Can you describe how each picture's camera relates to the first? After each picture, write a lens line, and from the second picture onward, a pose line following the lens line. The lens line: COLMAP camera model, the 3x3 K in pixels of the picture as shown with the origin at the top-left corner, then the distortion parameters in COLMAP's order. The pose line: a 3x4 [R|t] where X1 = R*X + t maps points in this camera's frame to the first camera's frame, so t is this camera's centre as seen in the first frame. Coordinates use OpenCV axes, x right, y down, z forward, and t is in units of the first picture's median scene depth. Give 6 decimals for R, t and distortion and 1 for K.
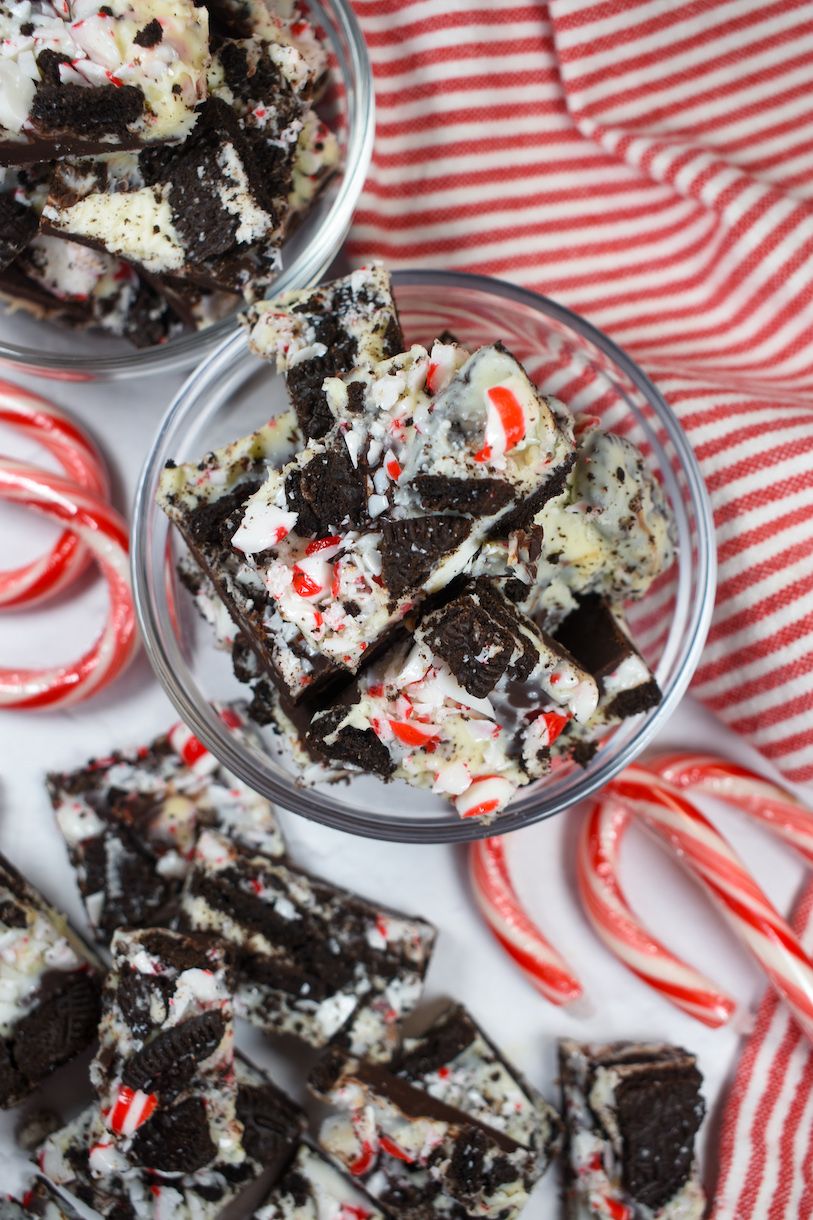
lens RADIAL K [[1343.2, 0, 406.5], [0, 1343.2, 610.0], [0, 0, 1]] dist [0.012022, -0.006536]
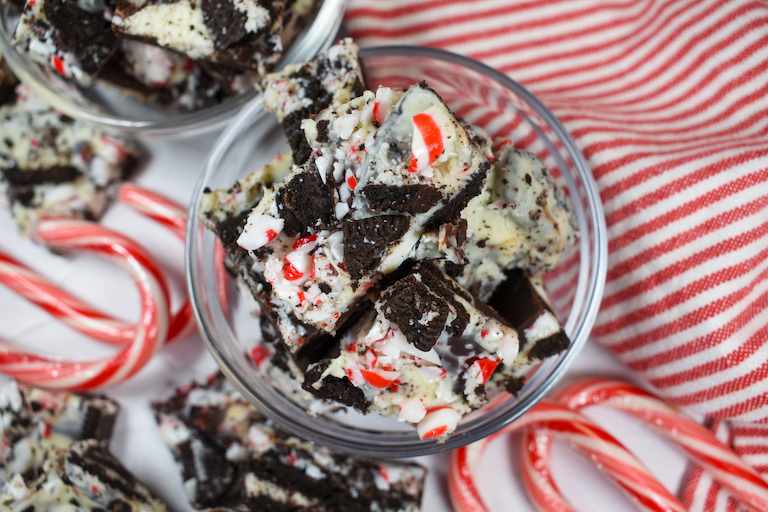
lens RADIAL K [[736.5, 0, 384.0], [0, 736.5, 256.0], [0, 0, 1]] dist [-0.000206, 0.009282]
pose [[0.993970, -0.046646, -0.099232, 0.086228], [0.043278, 0.998421, -0.035819, -0.003803], [0.100746, 0.031308, 0.994419, 0.257878]]
